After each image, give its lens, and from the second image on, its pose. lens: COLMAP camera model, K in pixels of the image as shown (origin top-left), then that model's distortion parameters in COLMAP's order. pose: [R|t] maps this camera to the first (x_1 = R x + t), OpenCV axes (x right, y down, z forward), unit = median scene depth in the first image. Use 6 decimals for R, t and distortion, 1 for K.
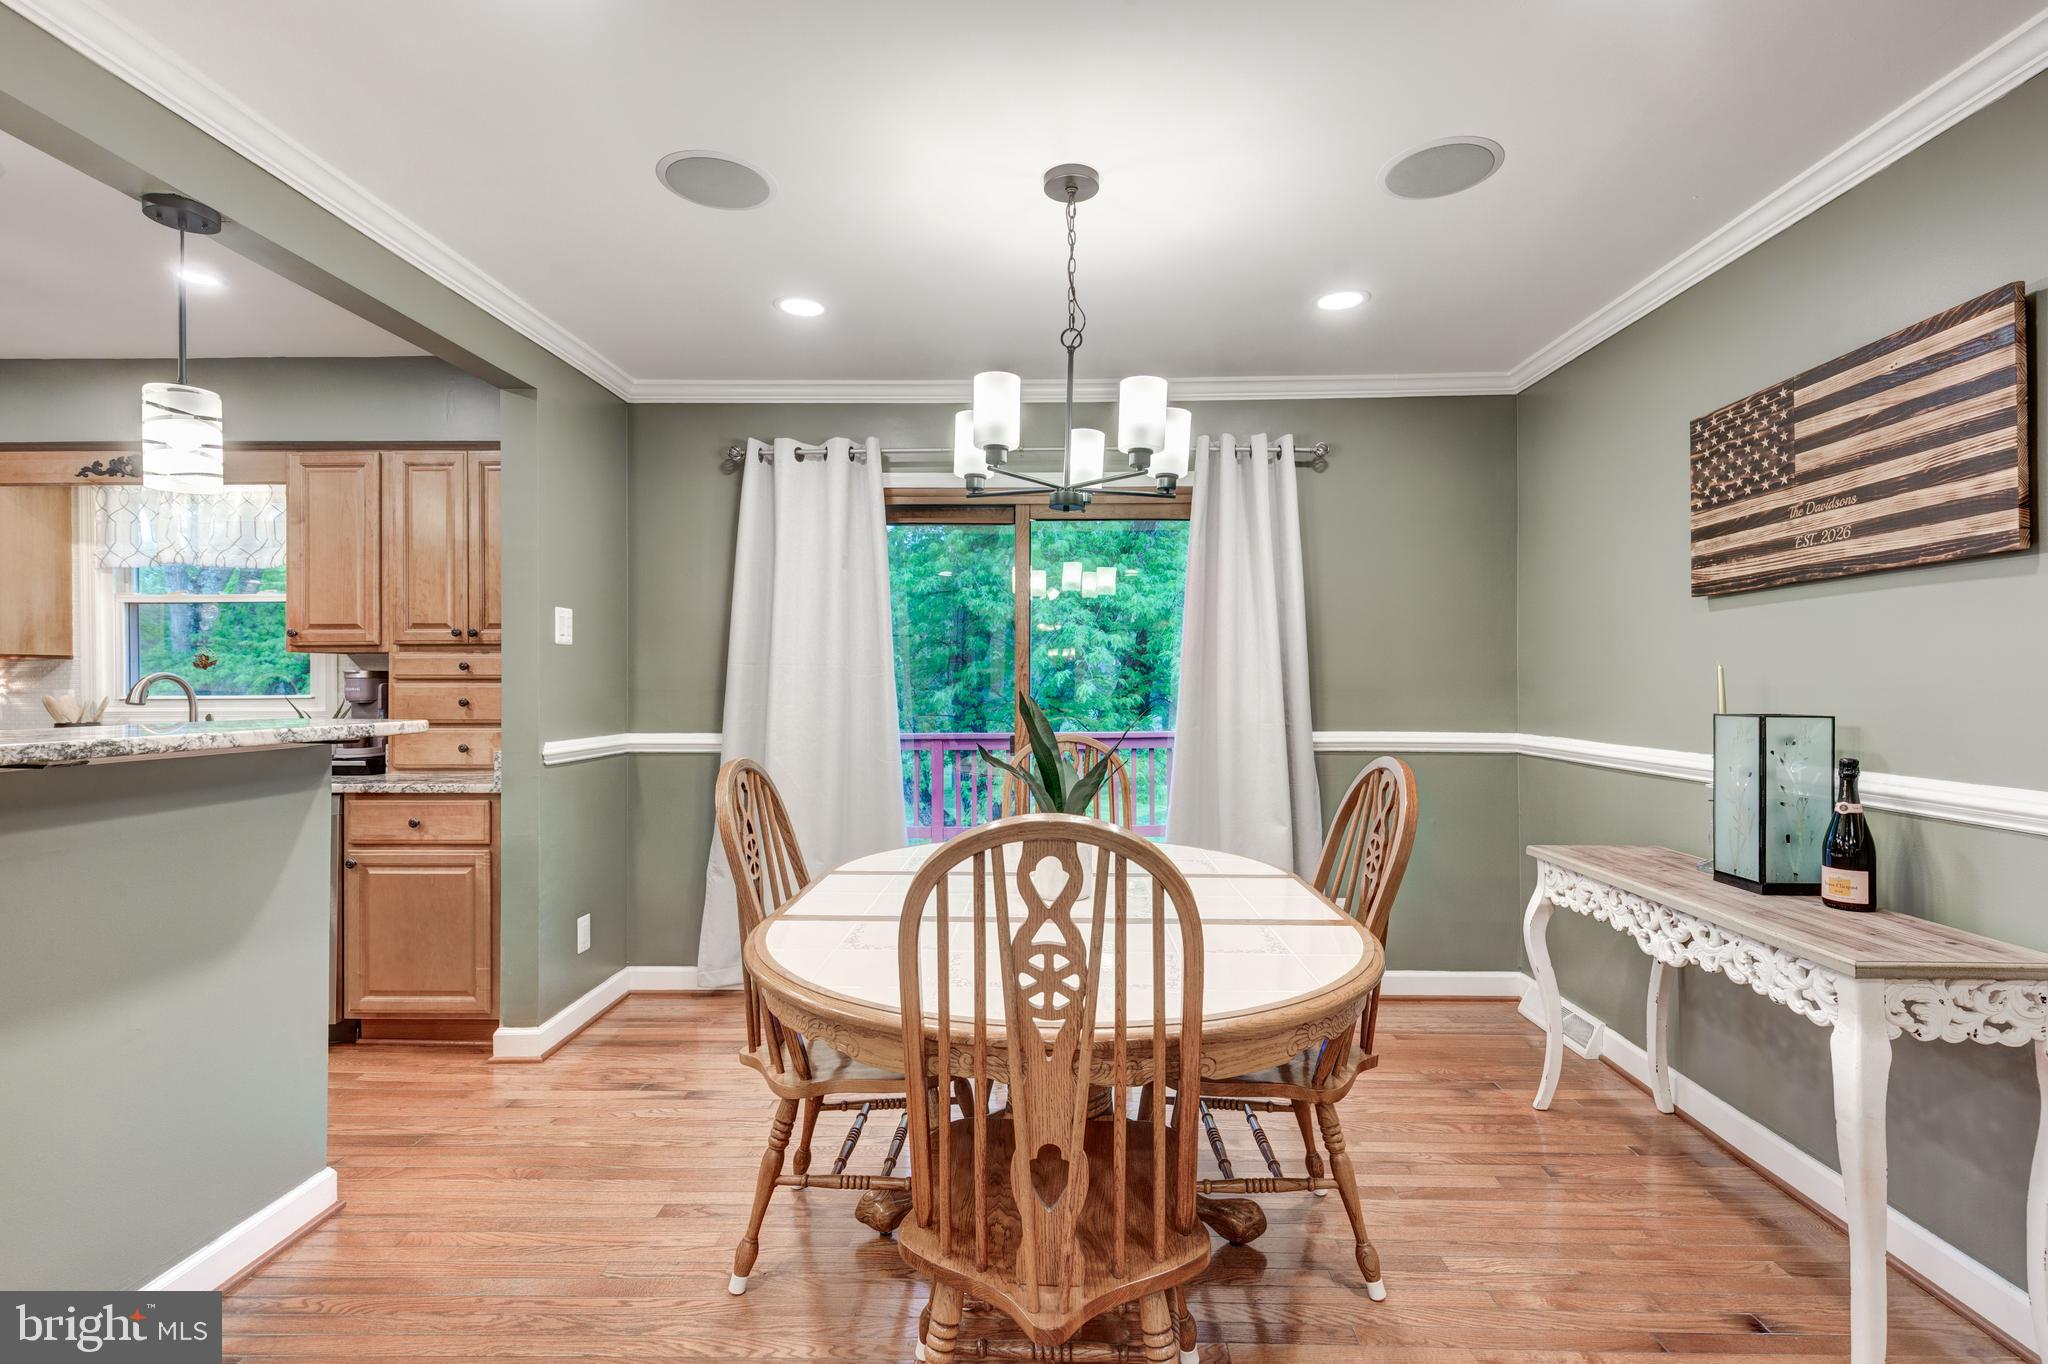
lens RADIAL K [[944.2, 0, 1032.8], [0, 944.2, 679.7], [0, 0, 1]] dist [0.004042, 0.000059]
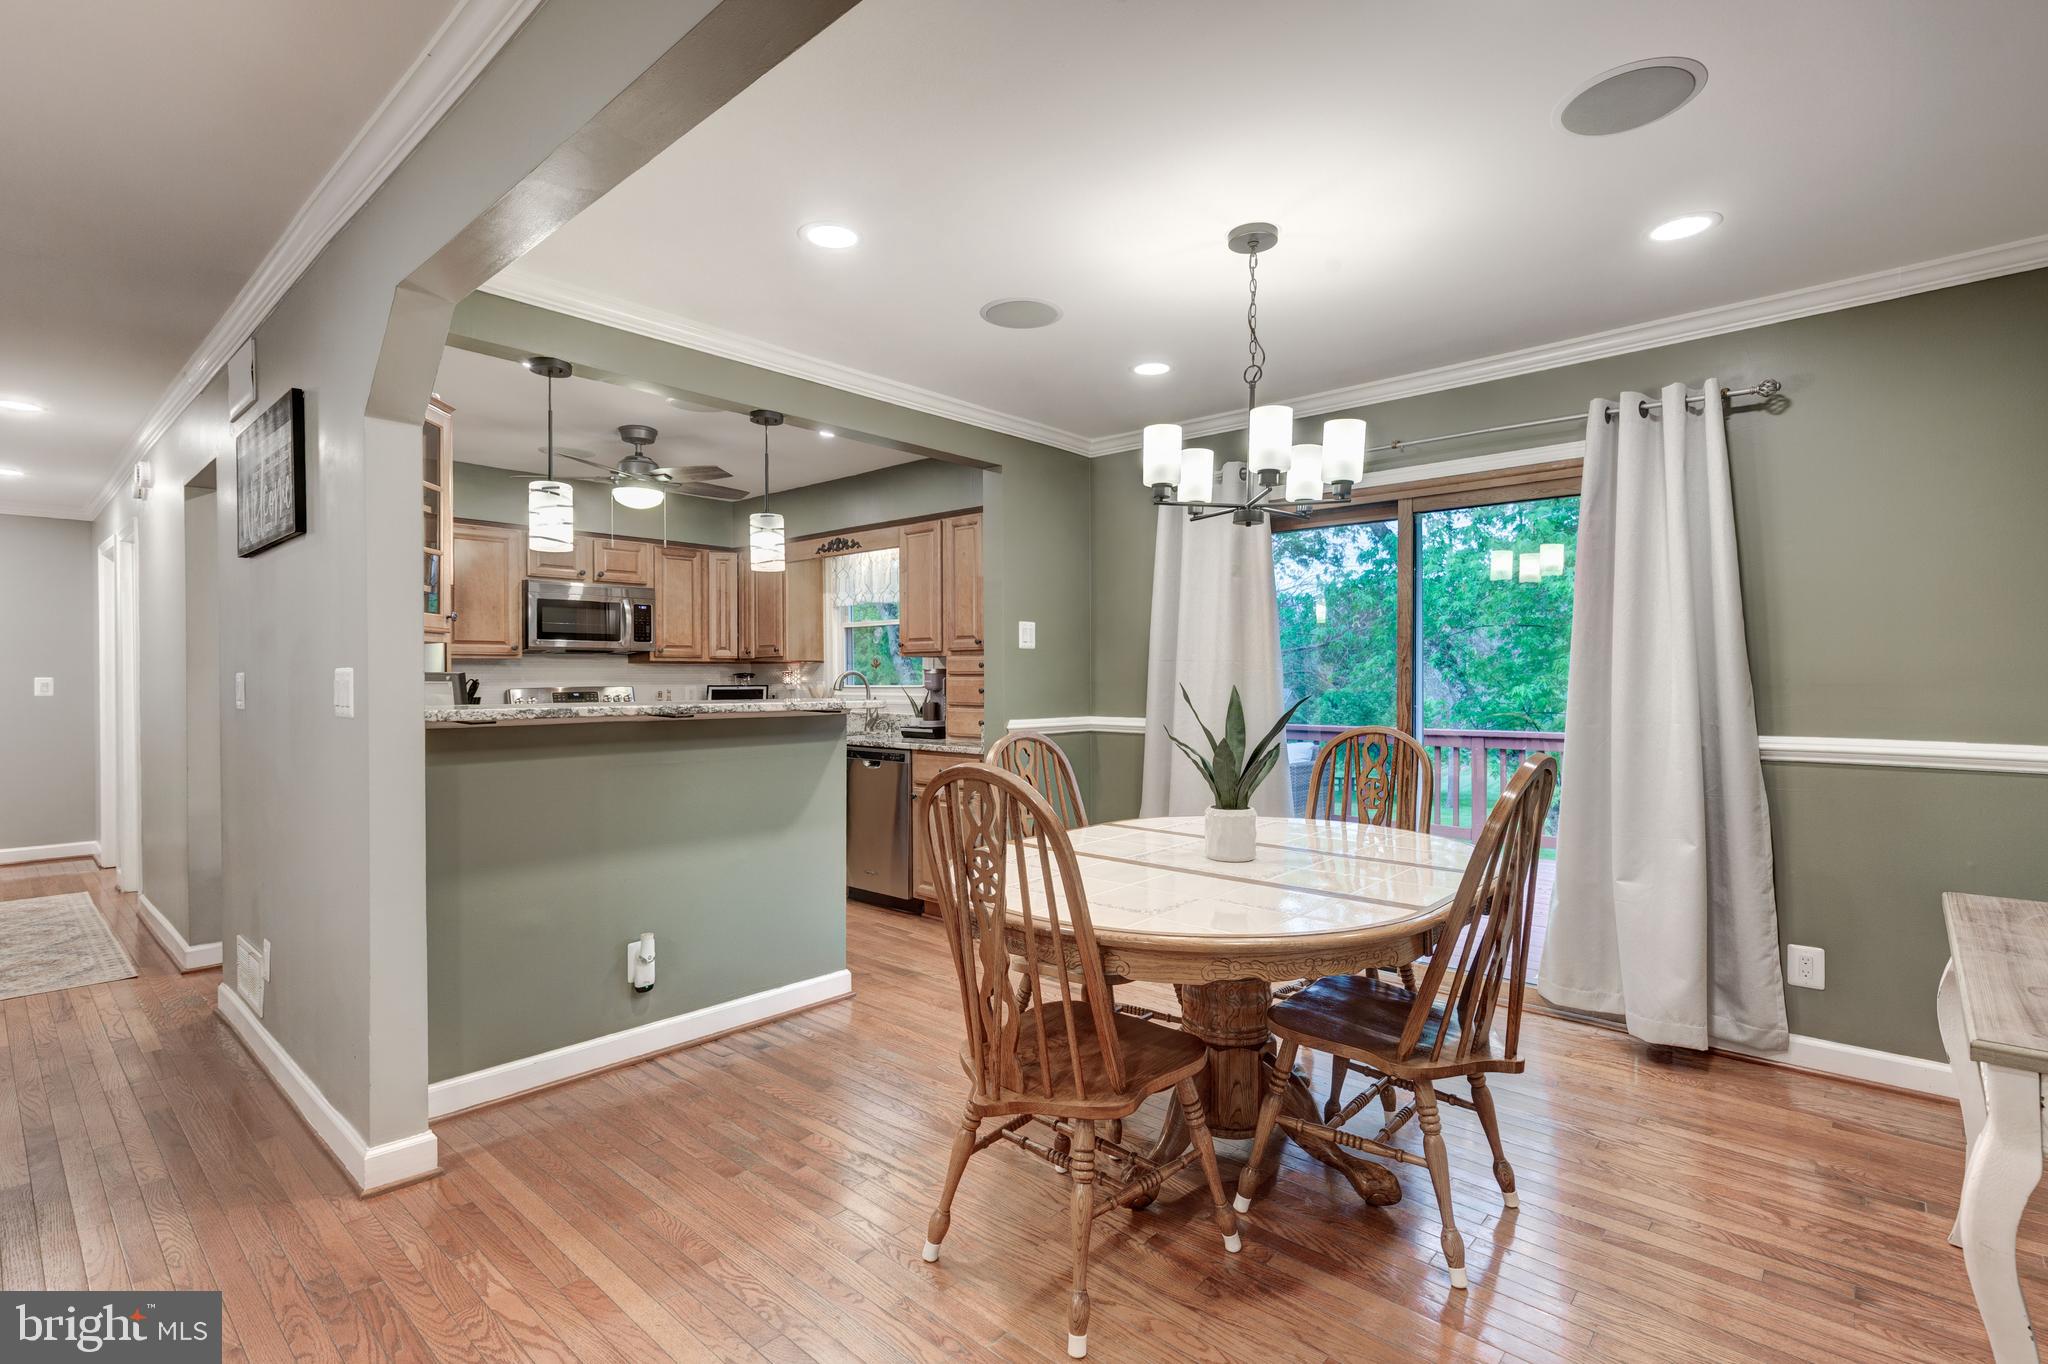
lens RADIAL K [[949.2, 0, 1028.8], [0, 949.2, 683.1], [0, 0, 1]] dist [0.002763, -0.000123]
pose [[0.760584, 0.002558, -0.649235, 0.390640], [0.004480, 0.999948, 0.009189, -0.000113], [0.649224, -0.009897, 0.760533, -0.035905]]
